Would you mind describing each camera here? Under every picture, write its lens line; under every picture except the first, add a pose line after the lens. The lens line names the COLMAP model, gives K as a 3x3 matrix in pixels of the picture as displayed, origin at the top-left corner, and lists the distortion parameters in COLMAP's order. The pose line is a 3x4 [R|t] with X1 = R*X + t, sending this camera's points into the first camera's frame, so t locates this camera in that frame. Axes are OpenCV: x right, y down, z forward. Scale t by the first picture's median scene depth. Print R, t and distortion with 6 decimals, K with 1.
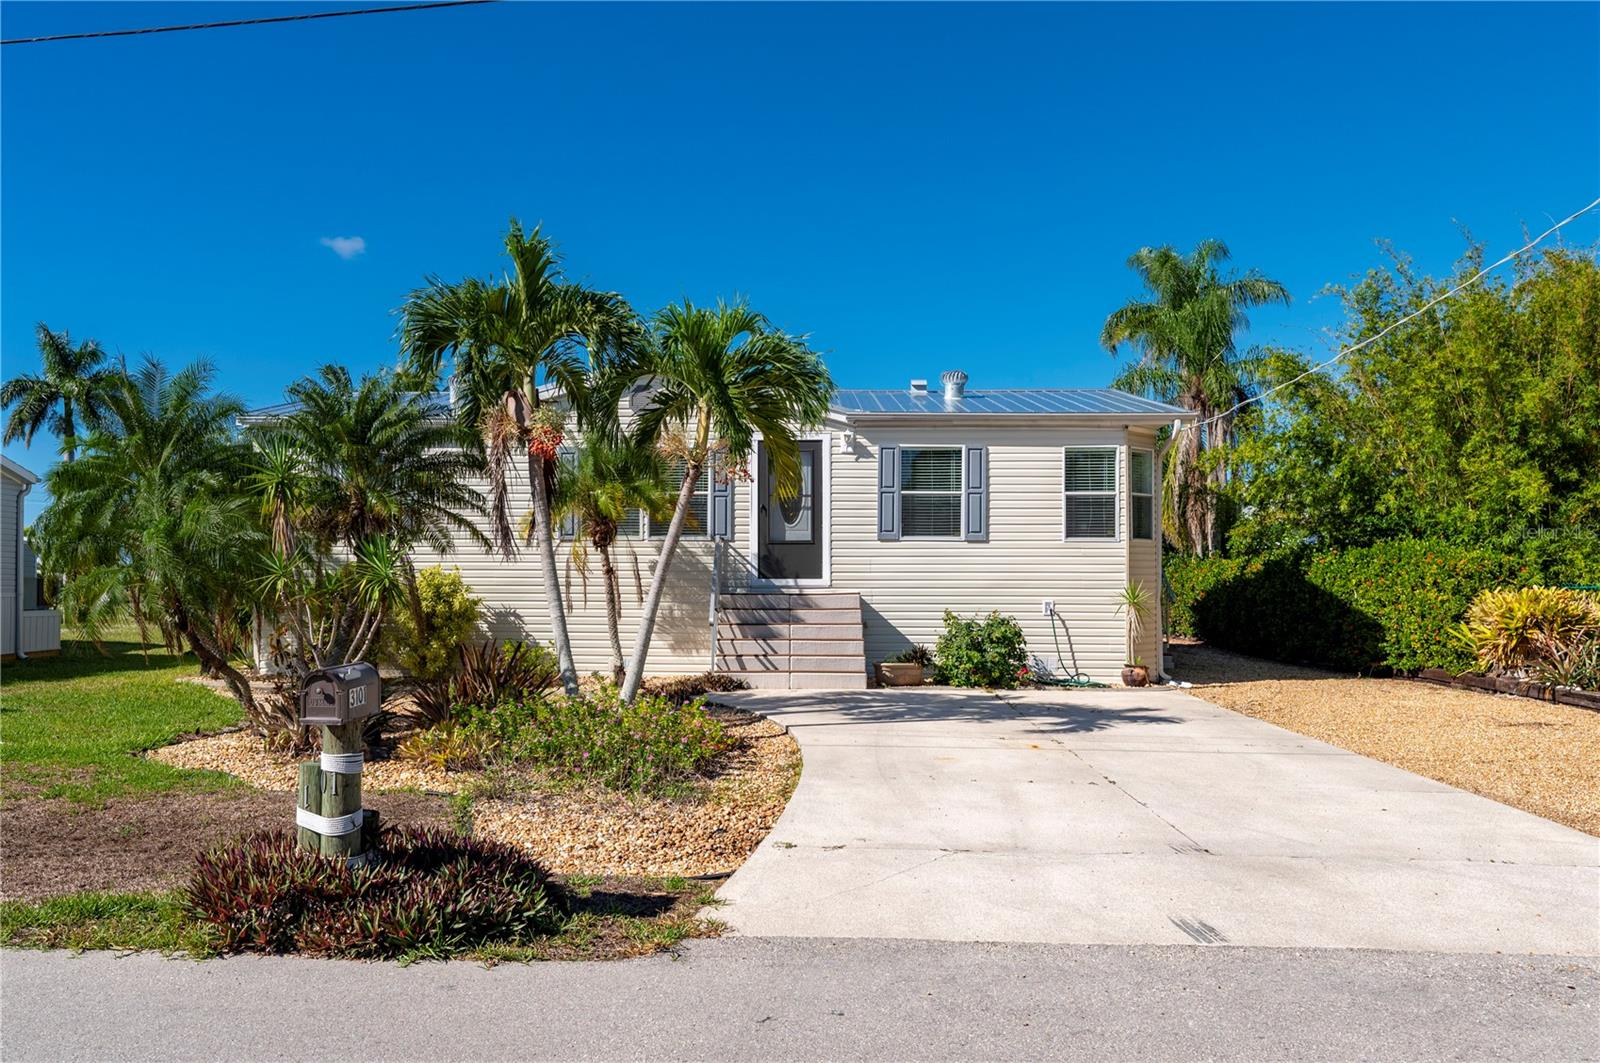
lens RADIAL K [[1328.6, 0, 582.6], [0, 1328.6, 543.6], [0, 0, 1]] dist [0.009806, -0.003859]
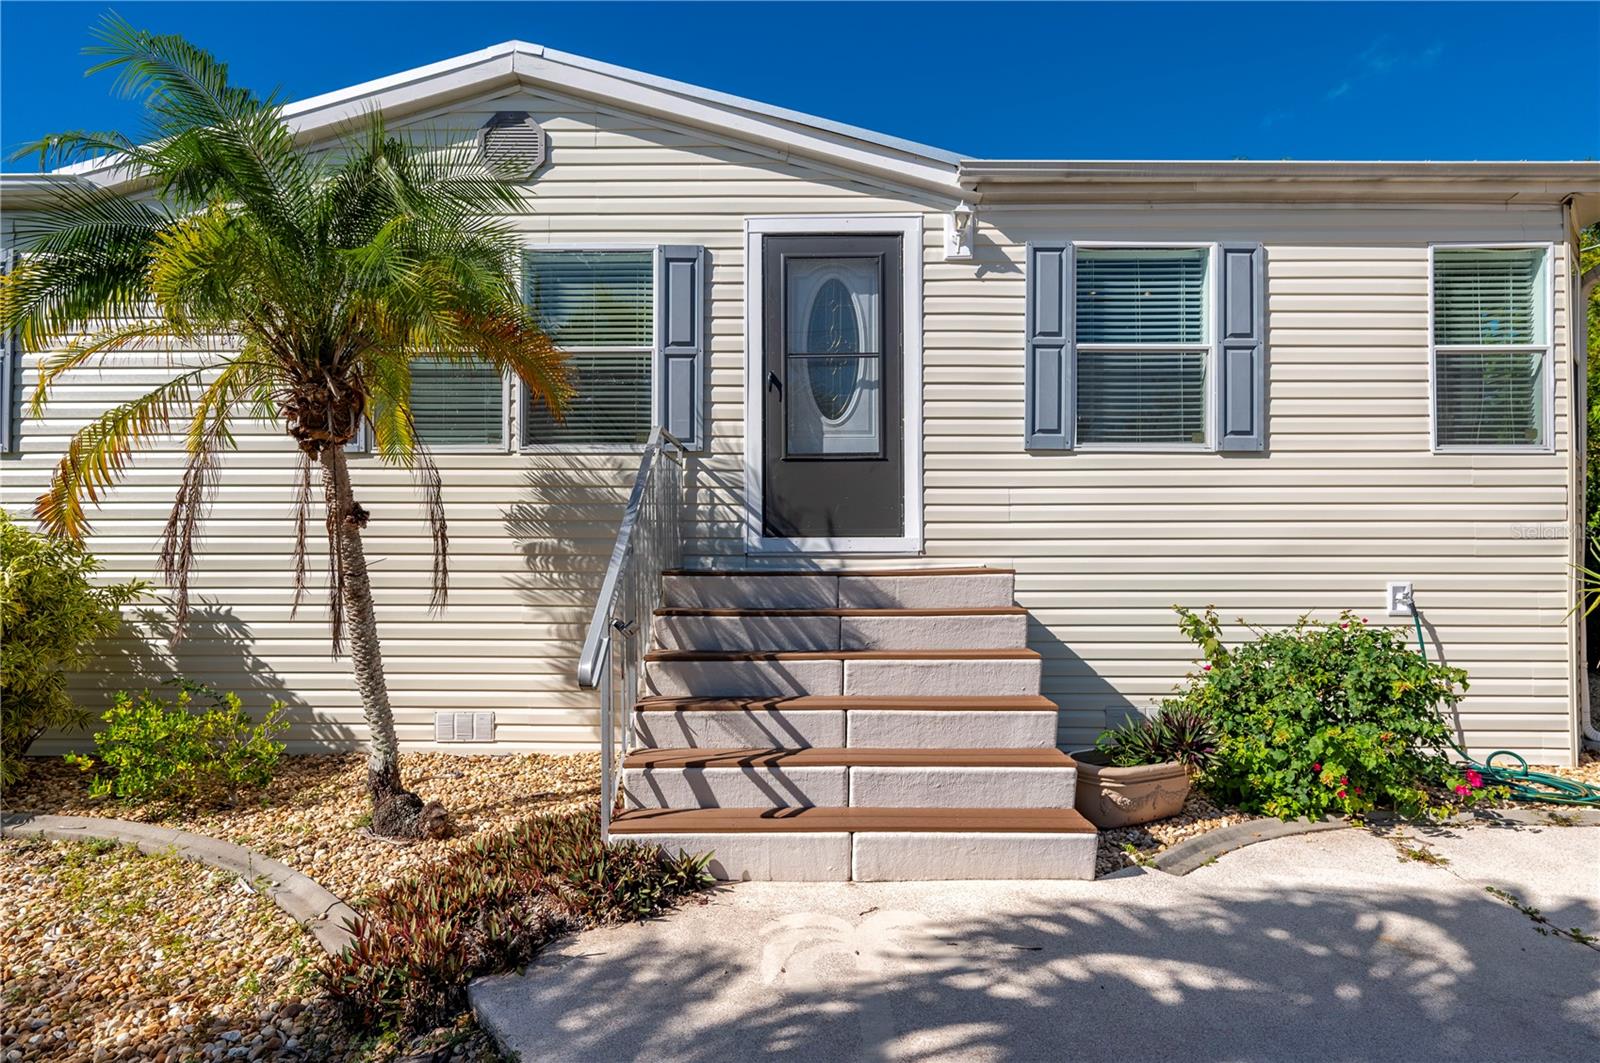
lens RADIAL K [[737.4, 0, 724.8], [0, 737.4, 533.8], [0, 0, 1]] dist [0.005610, -0.001594]
pose [[0.998821, -0.001661, 0.048515, 0.107823], [0.000877, 0.999869, 0.016163, 0.021394], [-0.048535, -0.016102, 0.998692, 0.756927]]
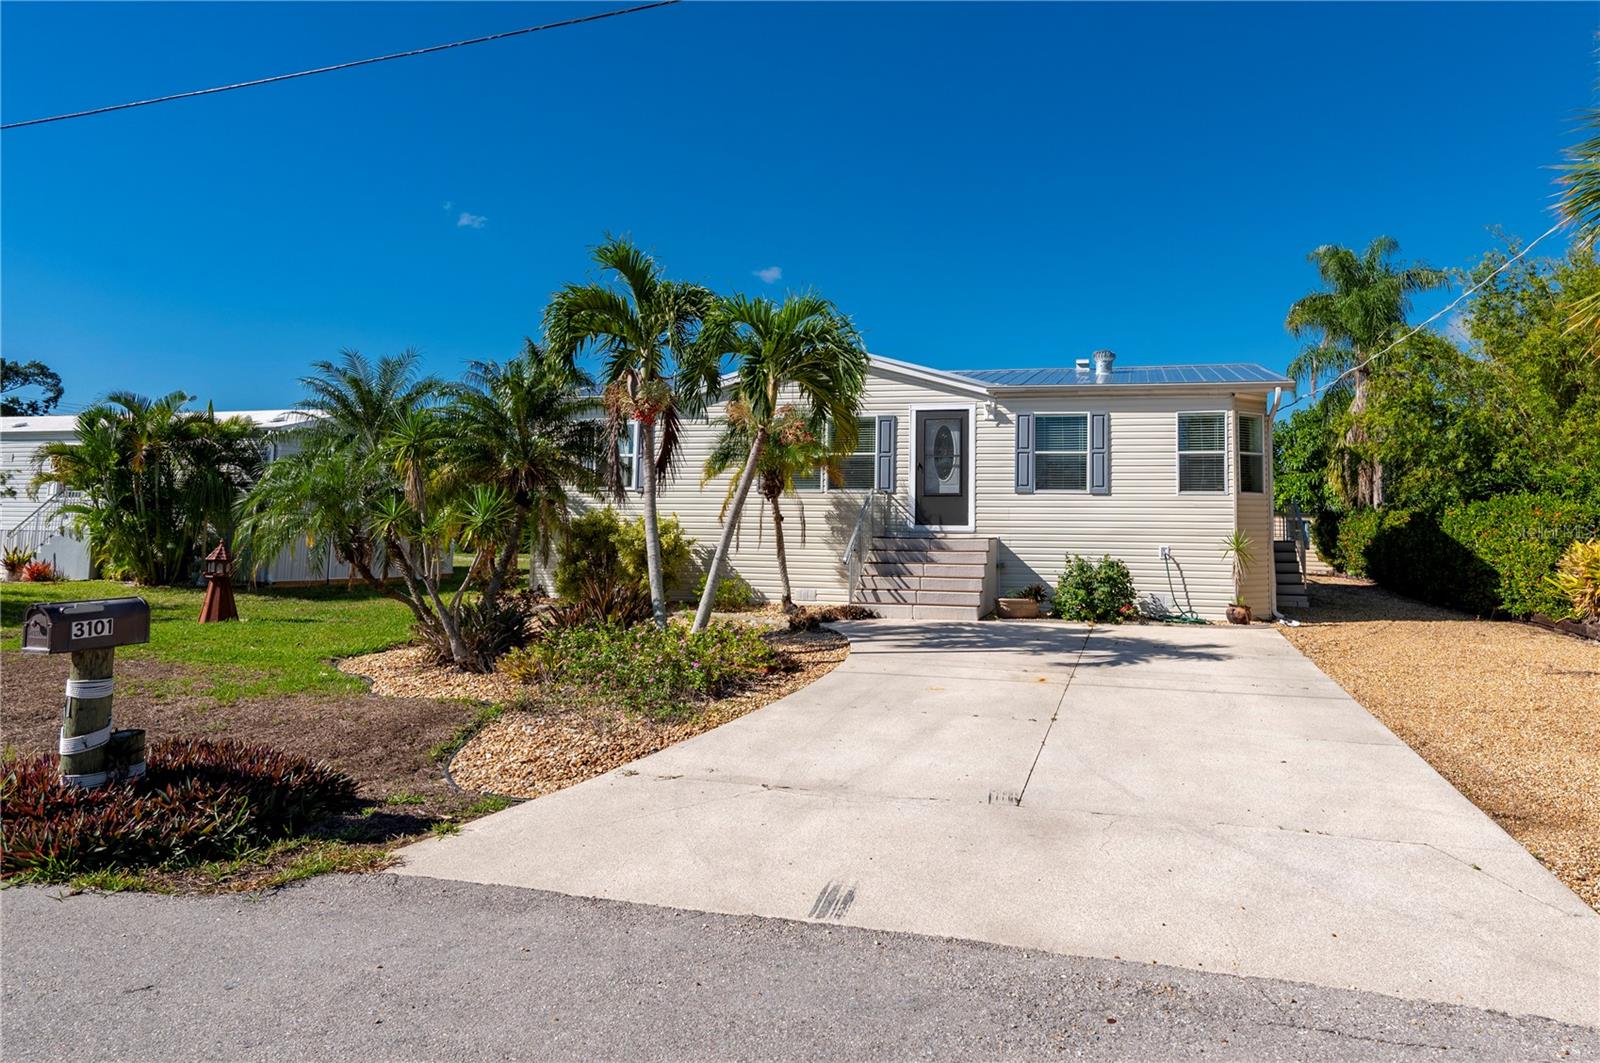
lens RADIAL K [[980.8, 0, 847.0], [0, 980.8, 444.6], [0, 0, 1]] dist [0.000395, 0.000759]
pose [[0.983412, -0.006527, -0.181269, 0.234651], [-0.003149, 0.998587, -0.053039, 0.001080], [0.181359, 0.052730, 0.982002, 0.116271]]
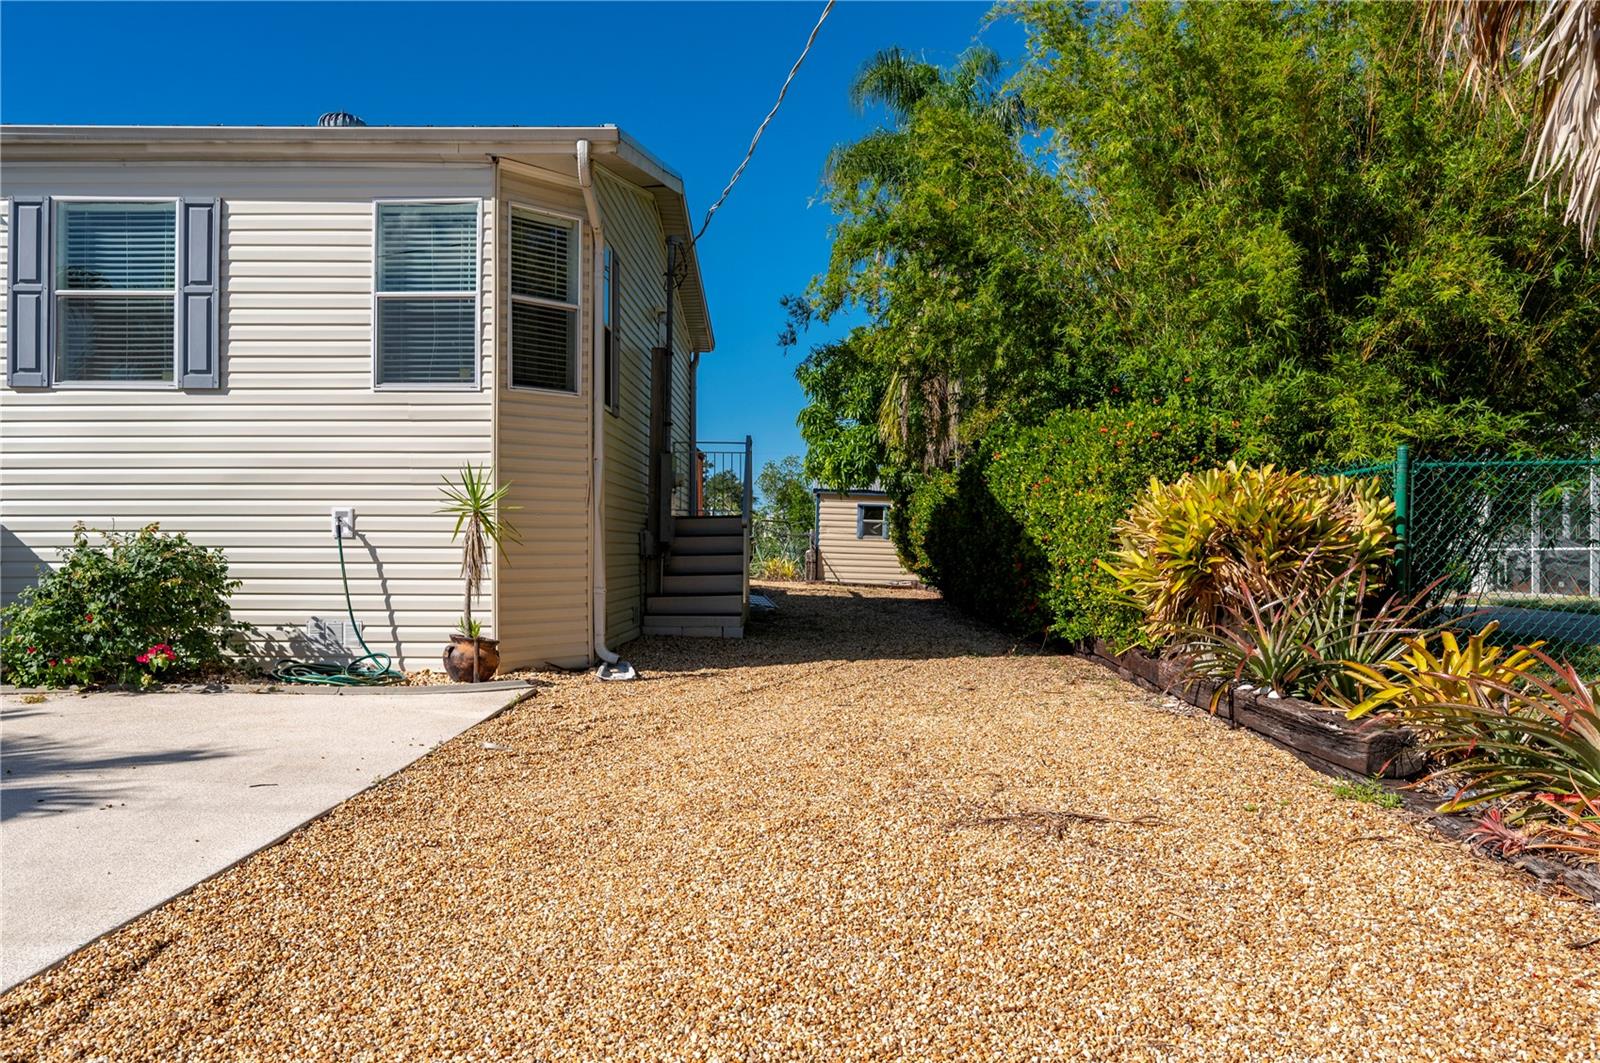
lens RADIAL K [[1067.2, 0, 832.0], [0, 1067.2, 562.8], [0, 0, 1]] dist [0.001058, 0.003328]
pose [[0.999135, -0.001832, 0.041532, 0.516645], [0.000397, 0.999403, 0.034540, 0.049197], [-0.041571, -0.034493, 0.998540, 0.587453]]
